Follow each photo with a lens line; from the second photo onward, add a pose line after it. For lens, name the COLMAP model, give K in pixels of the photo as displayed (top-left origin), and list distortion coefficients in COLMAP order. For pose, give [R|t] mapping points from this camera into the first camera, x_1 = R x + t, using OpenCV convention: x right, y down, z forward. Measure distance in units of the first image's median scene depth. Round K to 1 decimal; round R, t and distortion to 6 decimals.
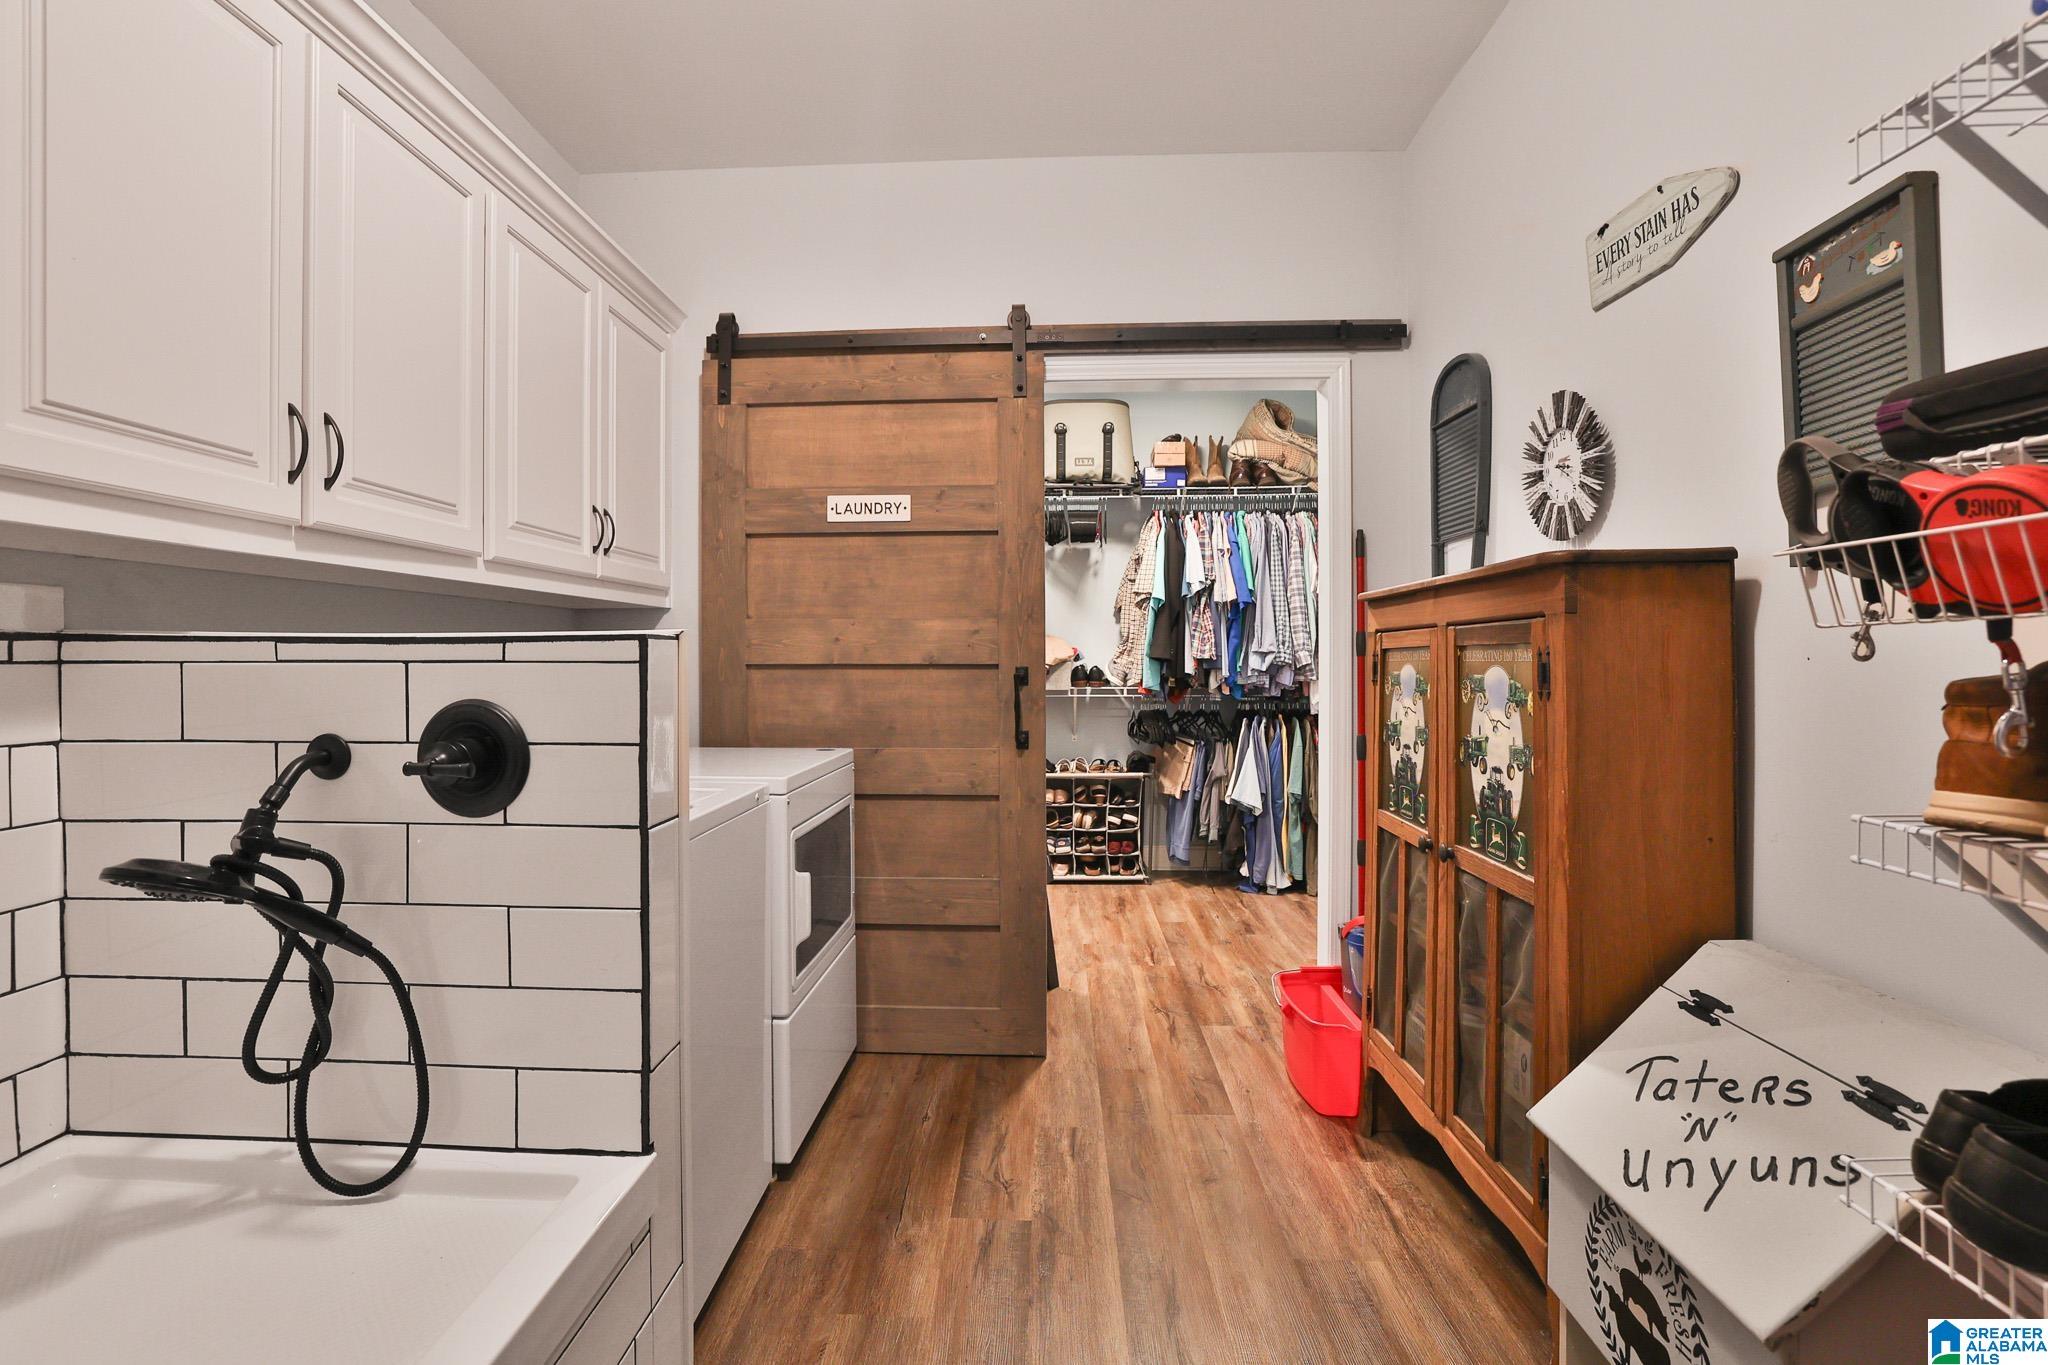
lens RADIAL K [[941.7, 0, 1021.4], [0, 941.7, 664.8], [0, 0, 1]] dist [-0.046652, 0.016352]
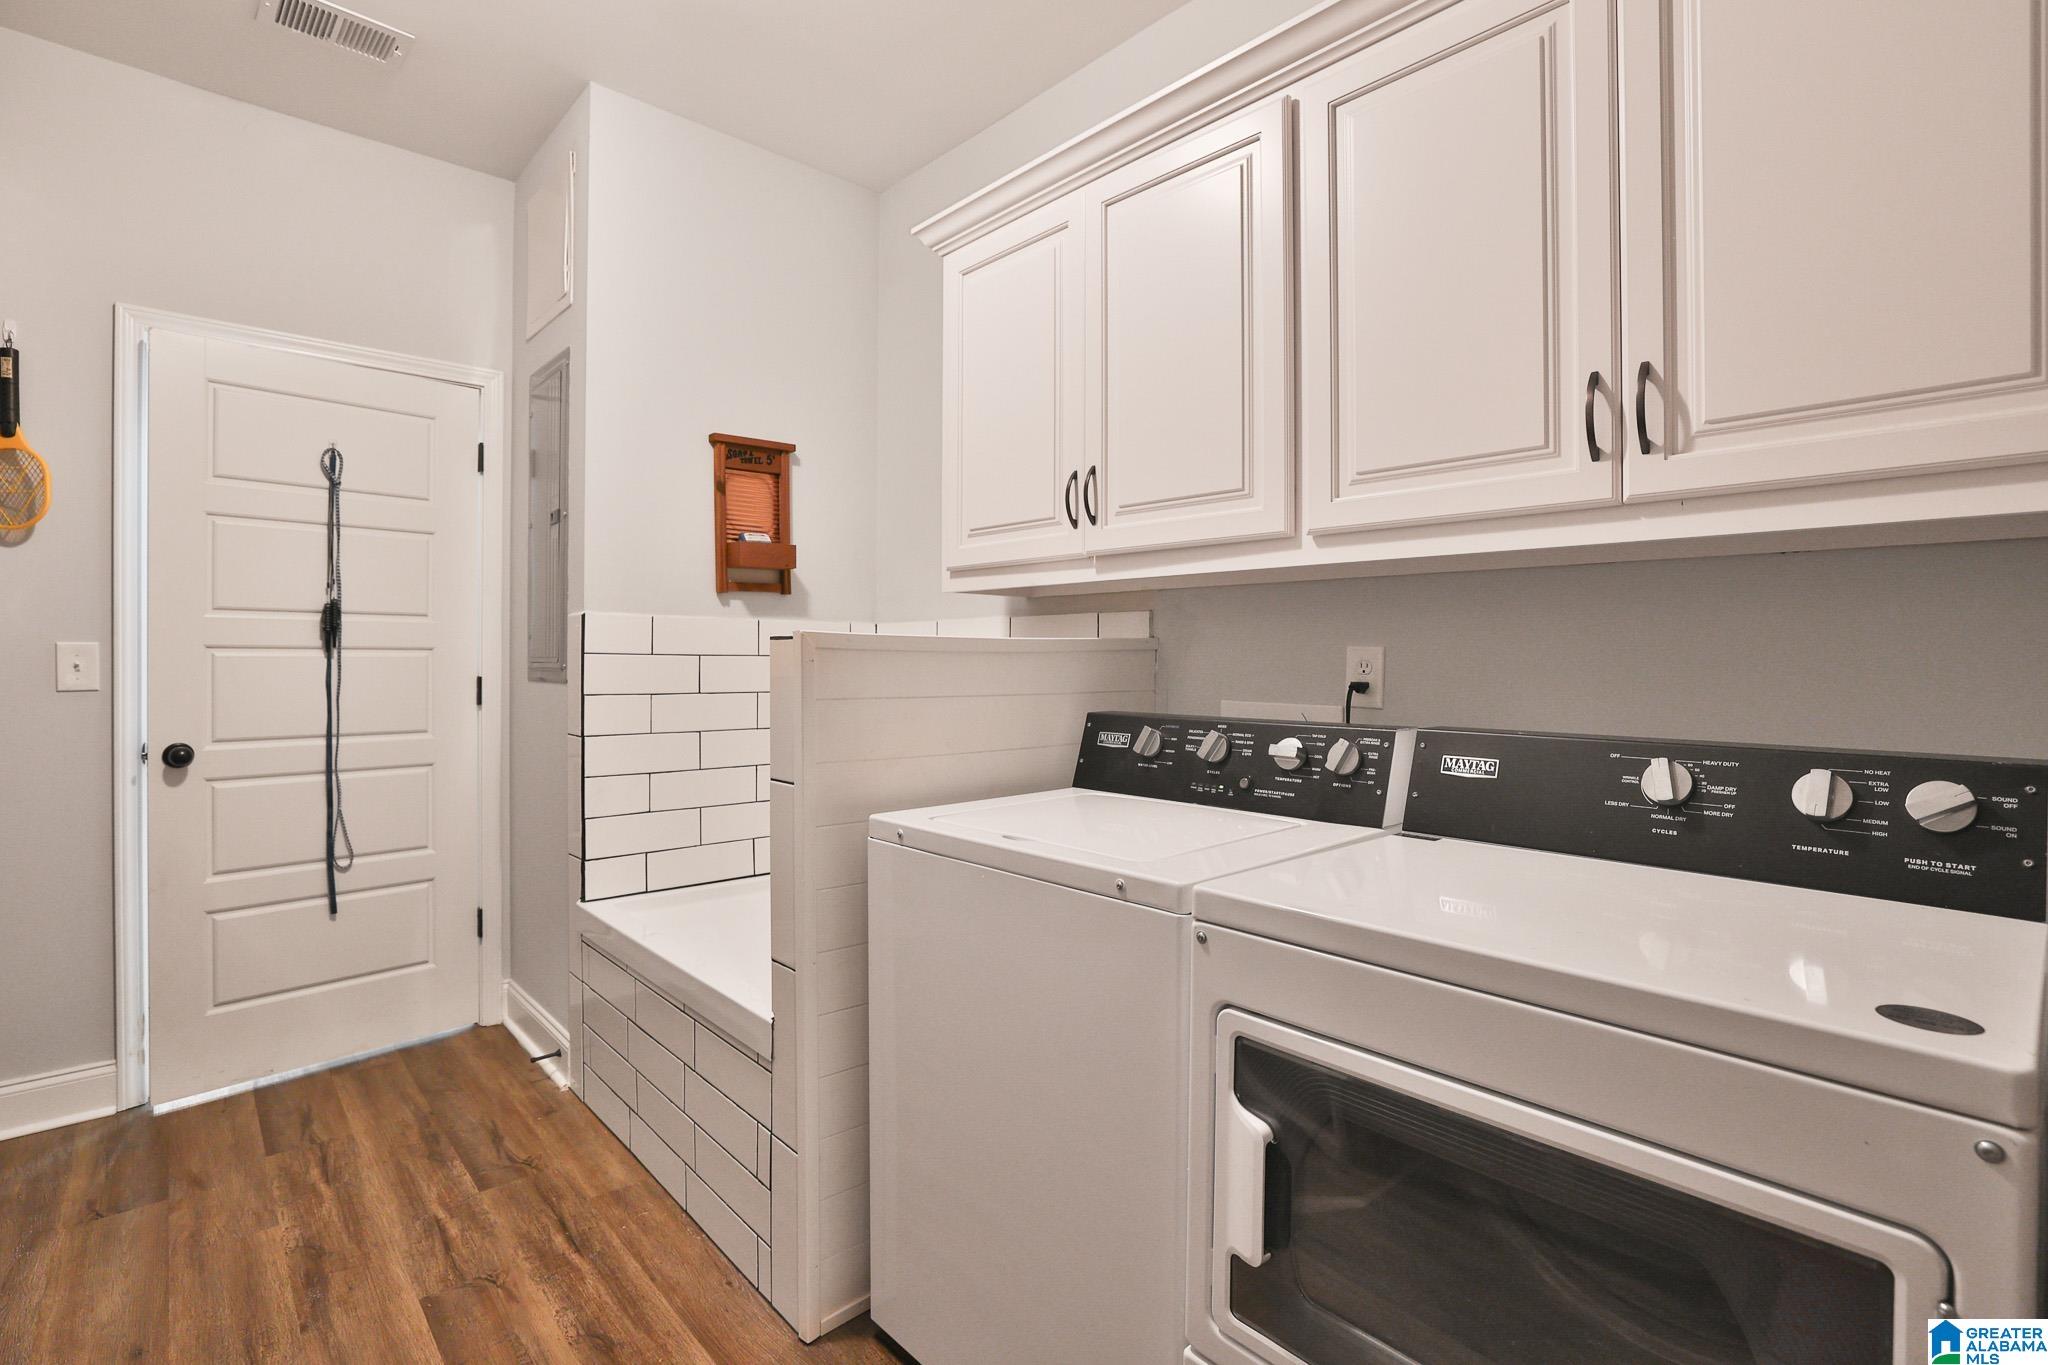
lens RADIAL K [[941.7, 0, 1030.8], [0, 941.7, 670.2], [0, 0, 1]] dist [-0.046652, 0.016352]
pose [[-0.698525, 0.005812, -0.715562, 0.255315], [-0.008806, 0.999821, 0.016717, -0.004839], [0.715531, 0.017979, -0.698349, 1.763911]]
